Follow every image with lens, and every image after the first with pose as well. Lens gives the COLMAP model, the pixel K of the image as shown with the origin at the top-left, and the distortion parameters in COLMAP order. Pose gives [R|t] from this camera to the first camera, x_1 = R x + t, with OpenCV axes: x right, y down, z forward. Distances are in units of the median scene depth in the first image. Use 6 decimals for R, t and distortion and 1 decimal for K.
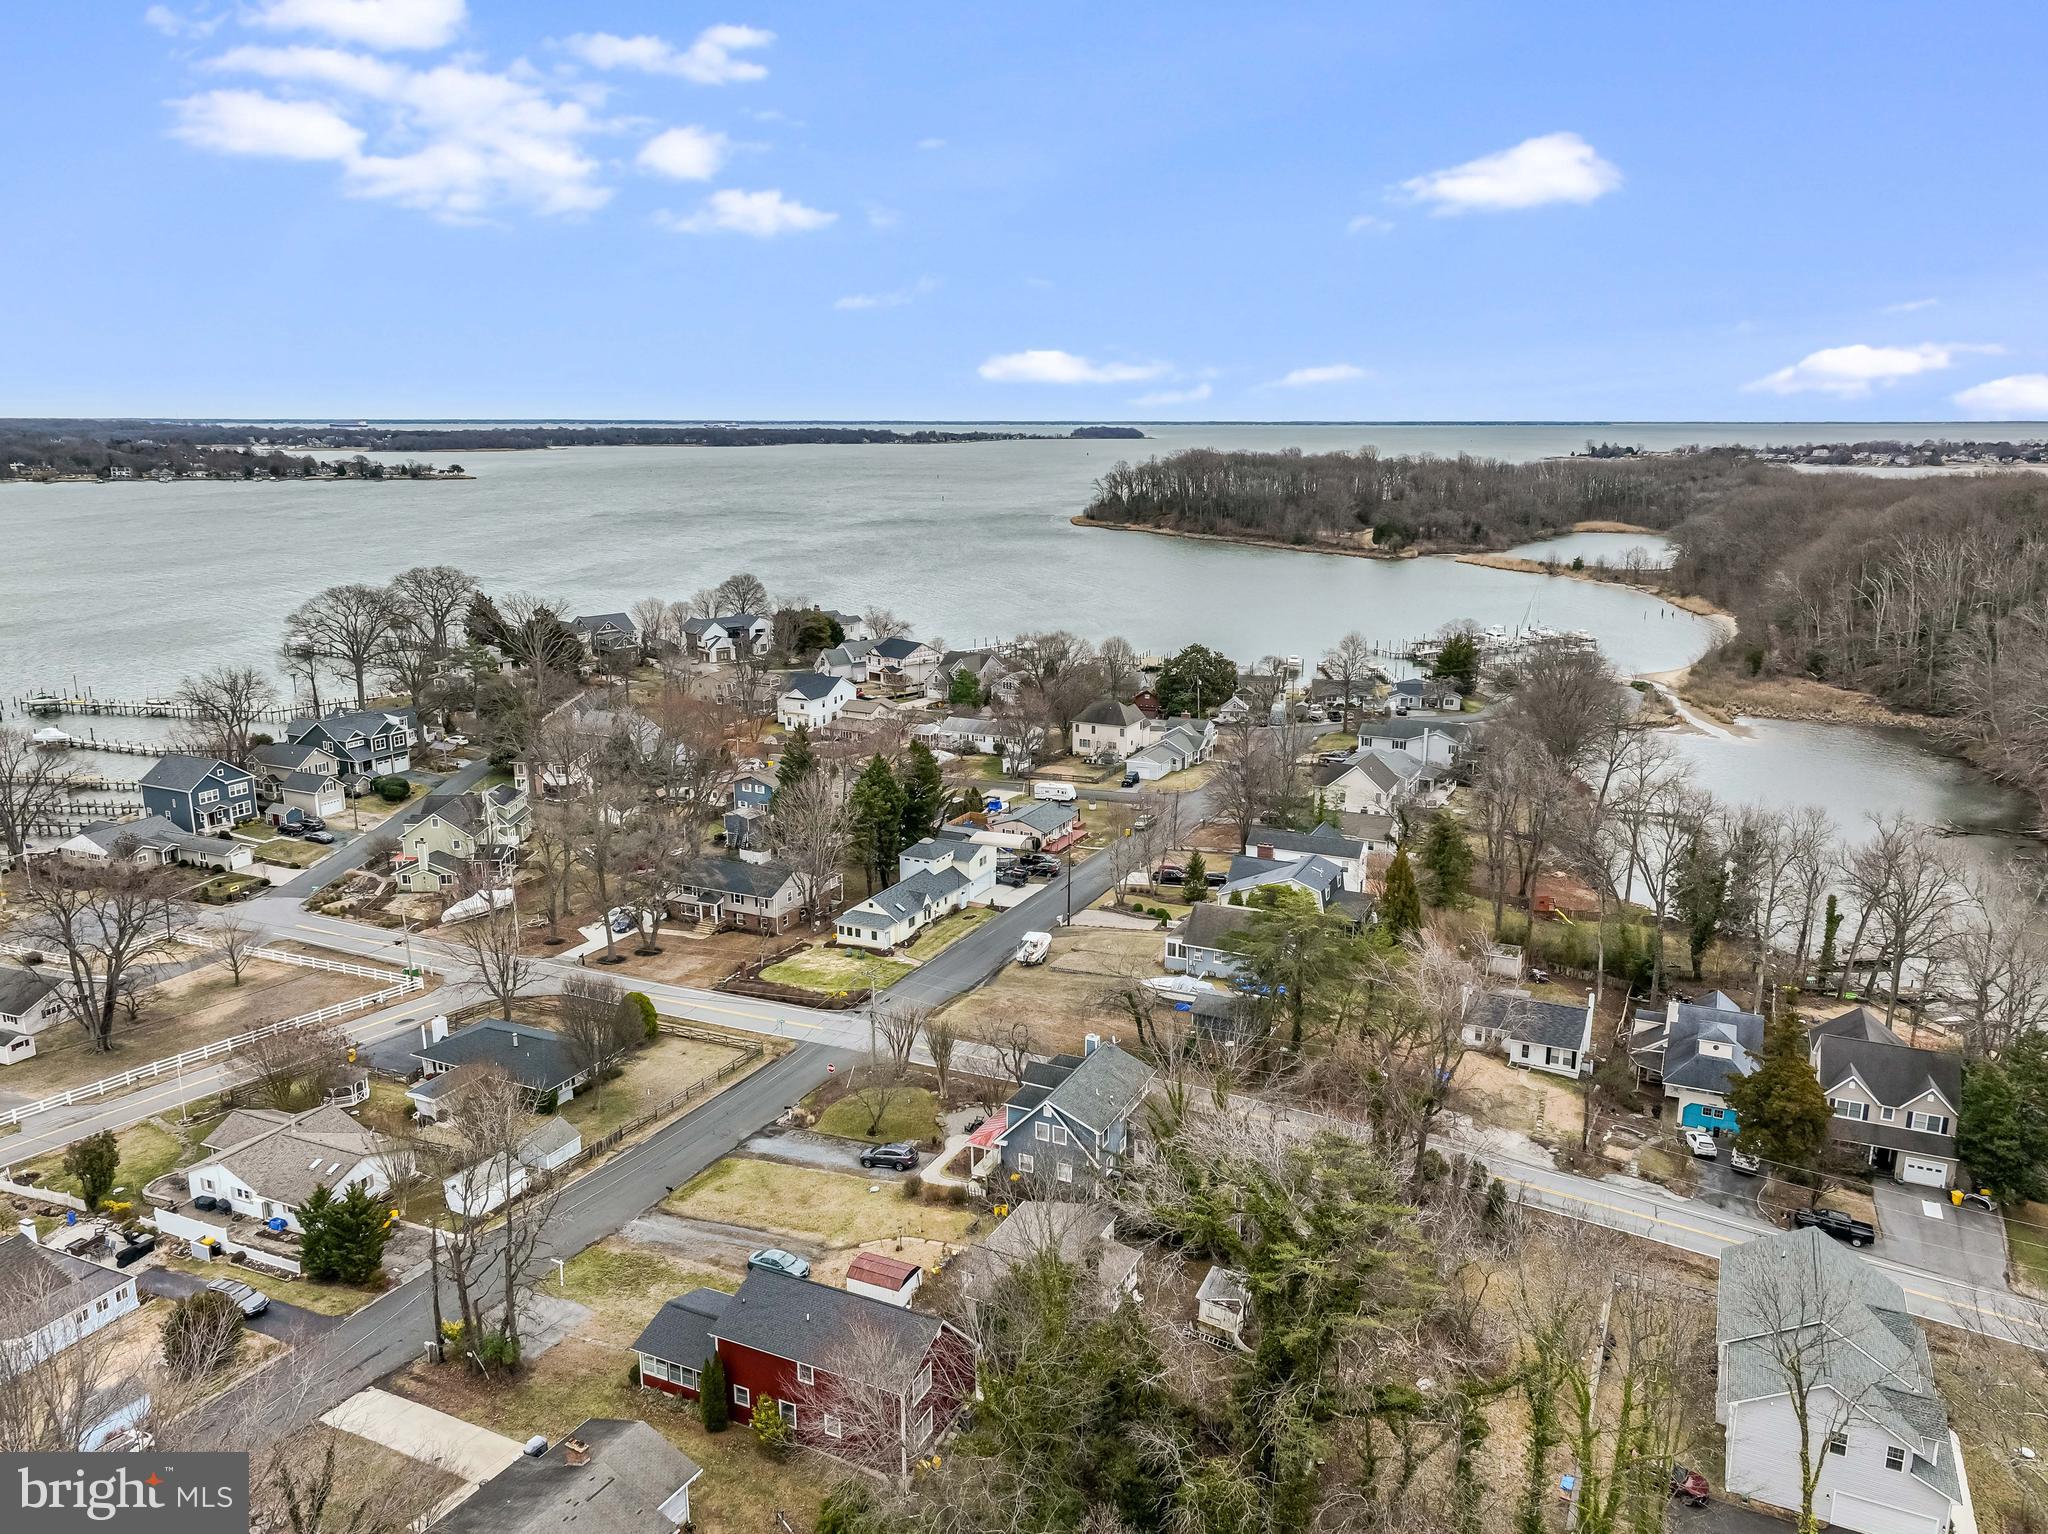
lens RADIAL K [[1435.1, 0, 1019.0], [0, 1435.1, 781.6], [0, 0, 1]] dist [0.001272, 0.016907]
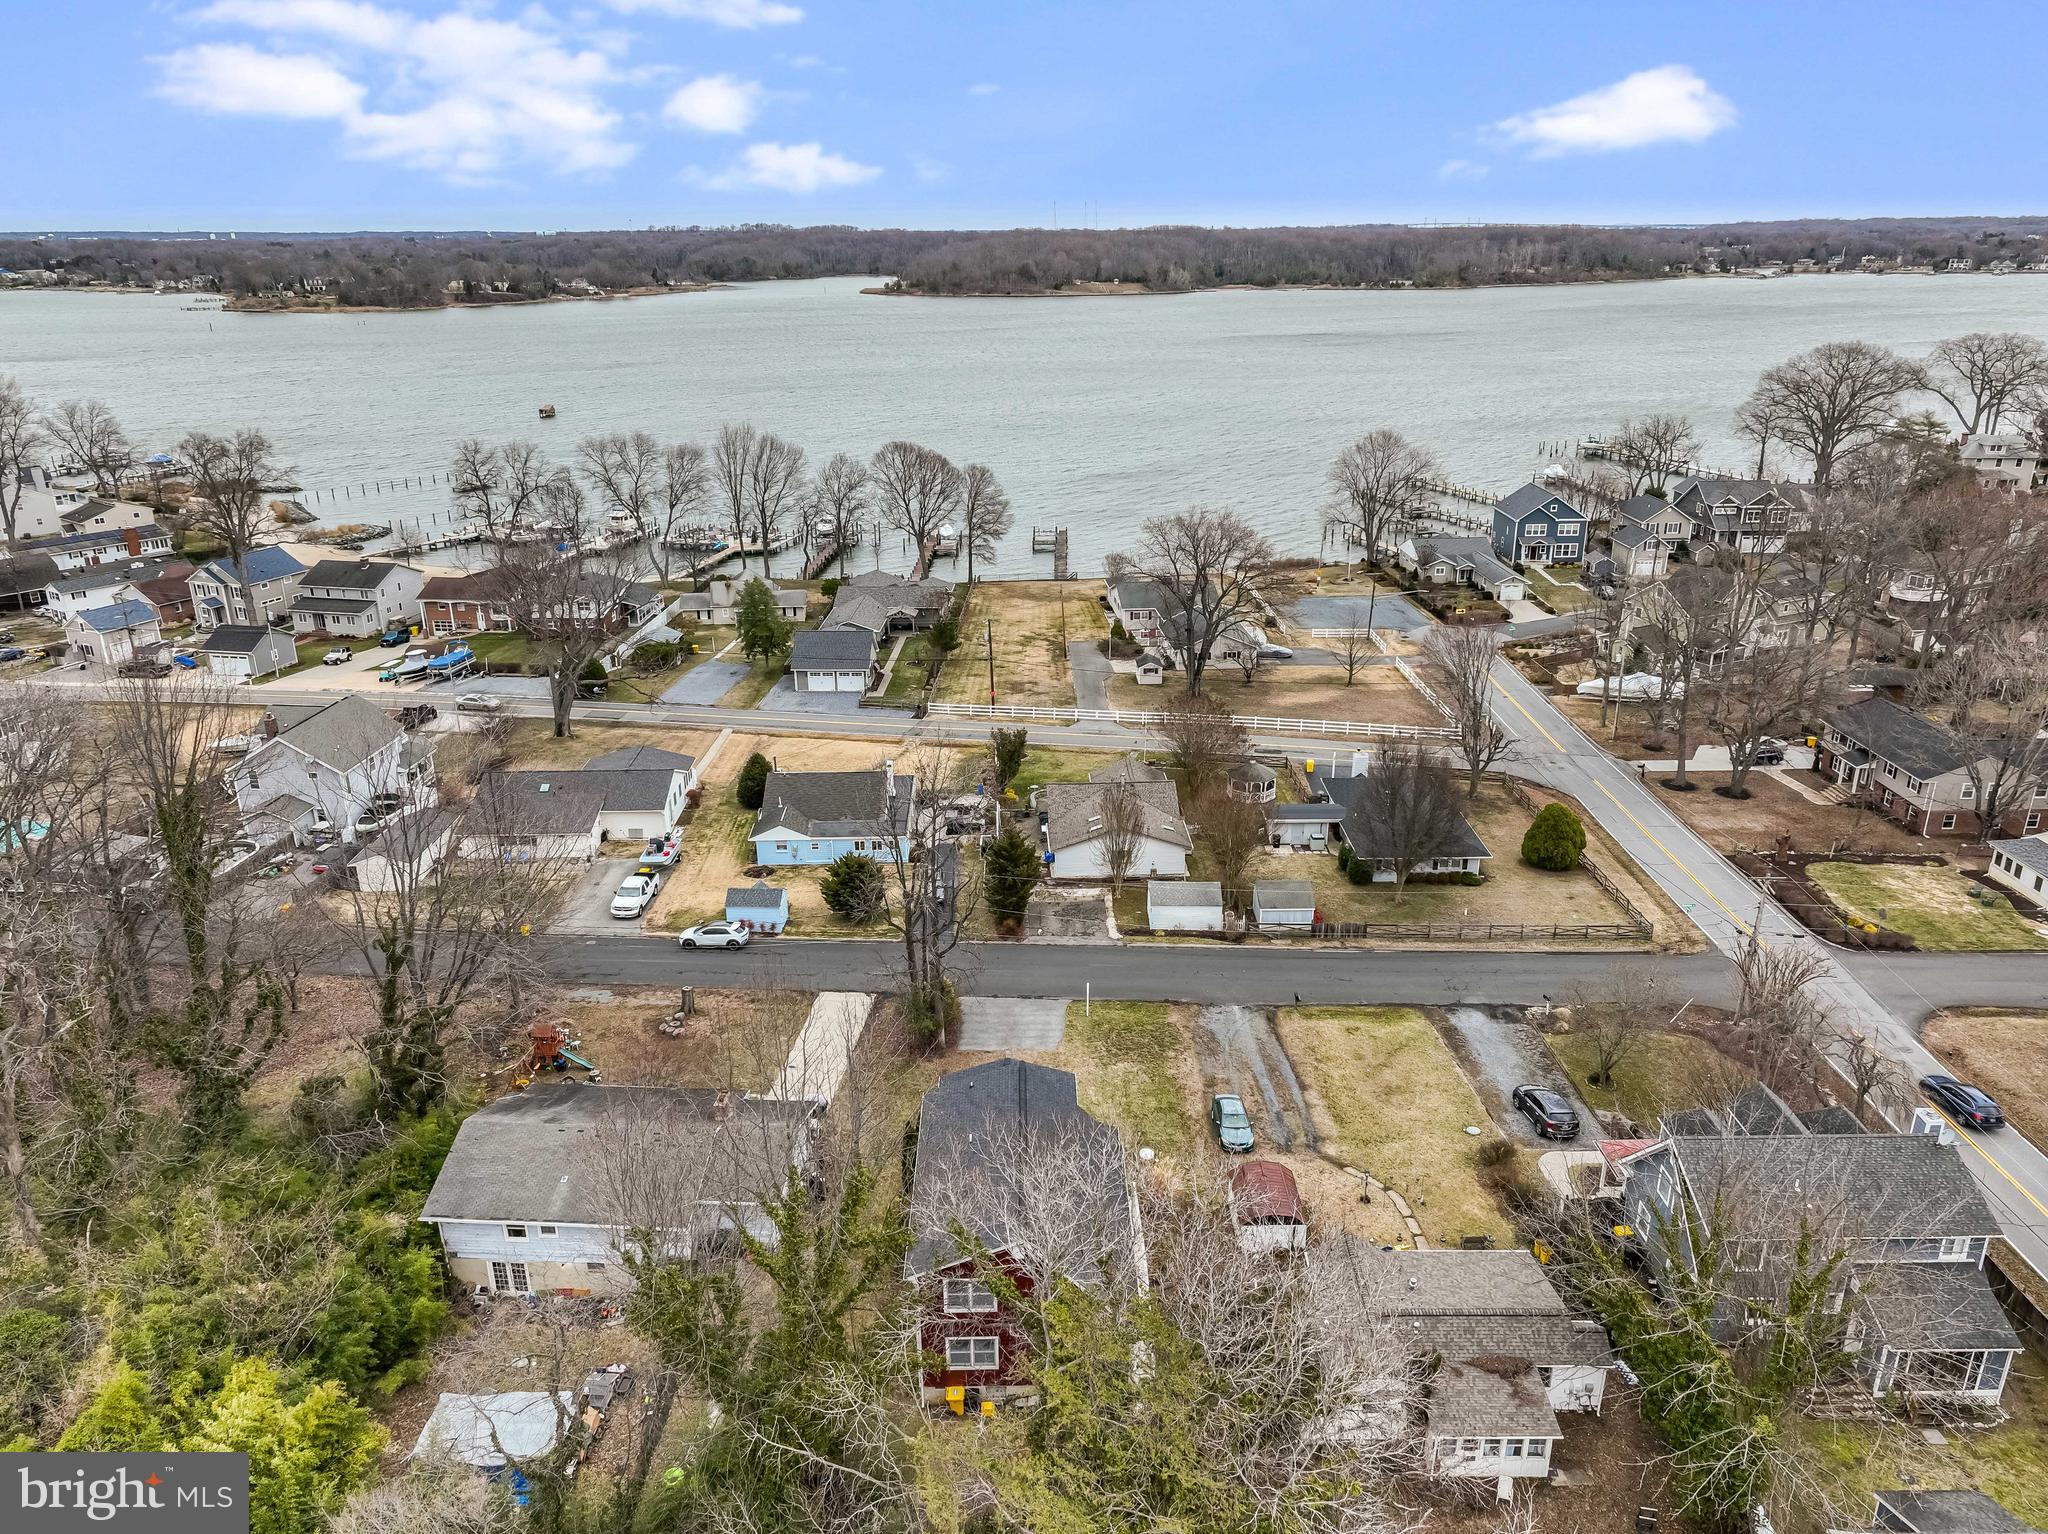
lens RADIAL K [[1435.1, 0, 1060.5], [0, 1435.1, 743.2], [0, 0, 1]] dist [0.001272, 0.016907]
pose [[0.448263, 0.295070, -0.843797, 0.170340], [-0.206428, 0.952604, 0.223455, -0.003135], [0.869740, 0.074017, 0.487928, 0.241687]]
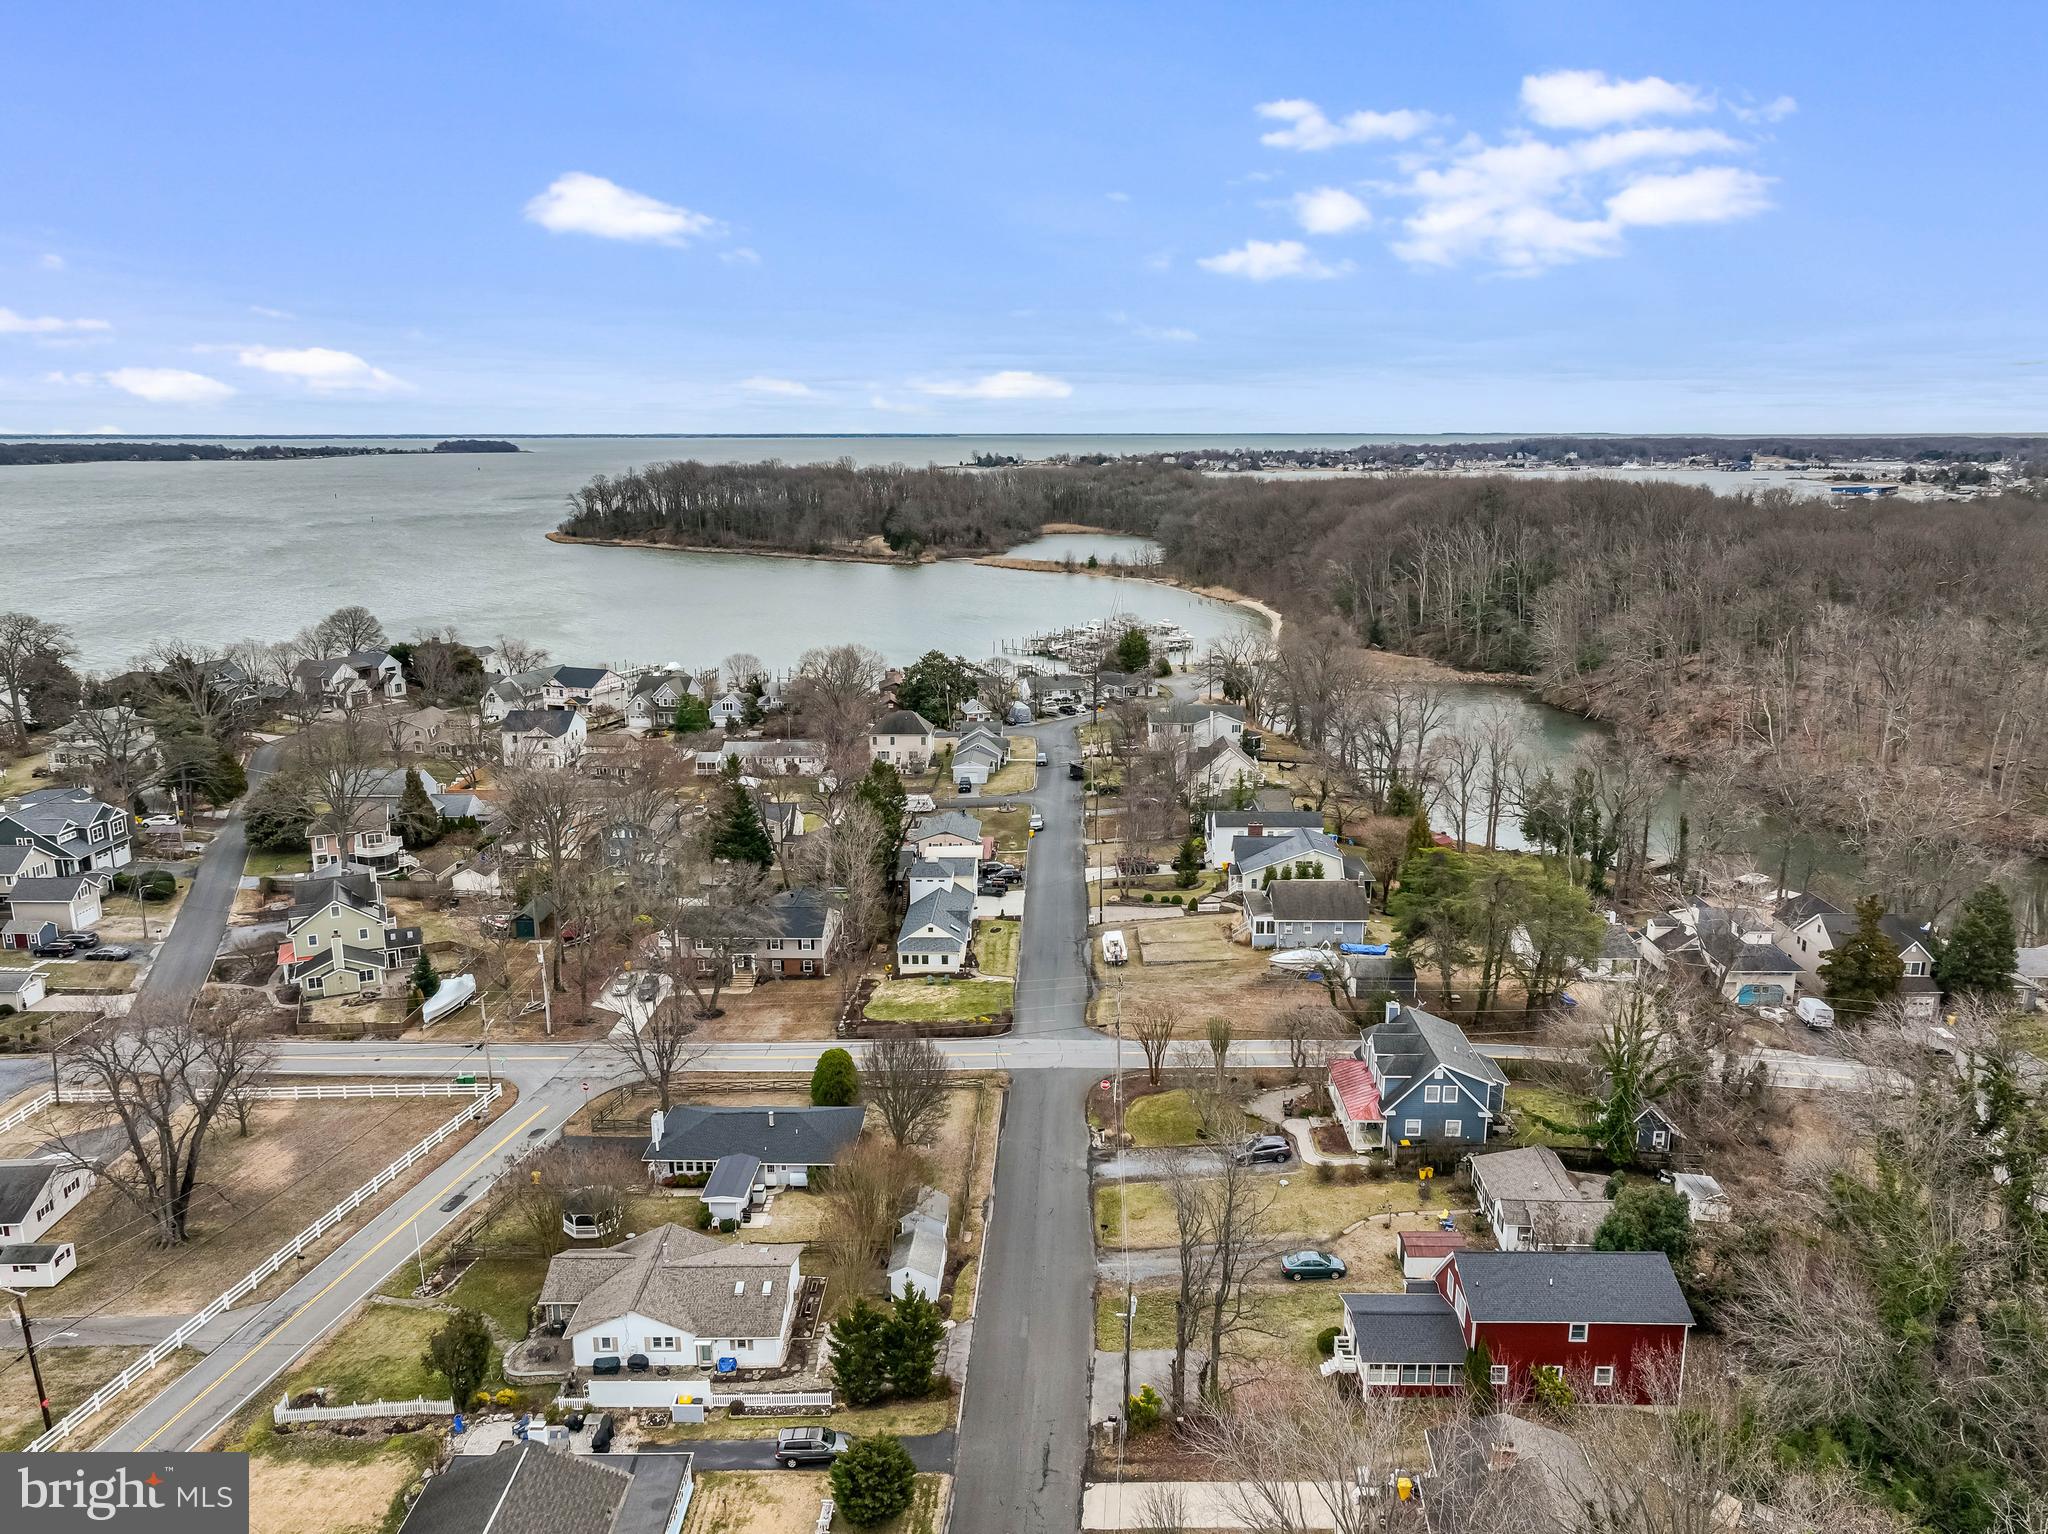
lens RADIAL K [[1435.1, 0, 1013.1], [0, 1435.1, 756.3], [0, 0, 1]] dist [0.001272, 0.016907]
pose [[0.916370, -0.091317, 0.389778, -0.325251], [0.101064, 0.994870, -0.004525, -0.015608], [-0.387365, 0.043539, 0.920898, 0.064375]]
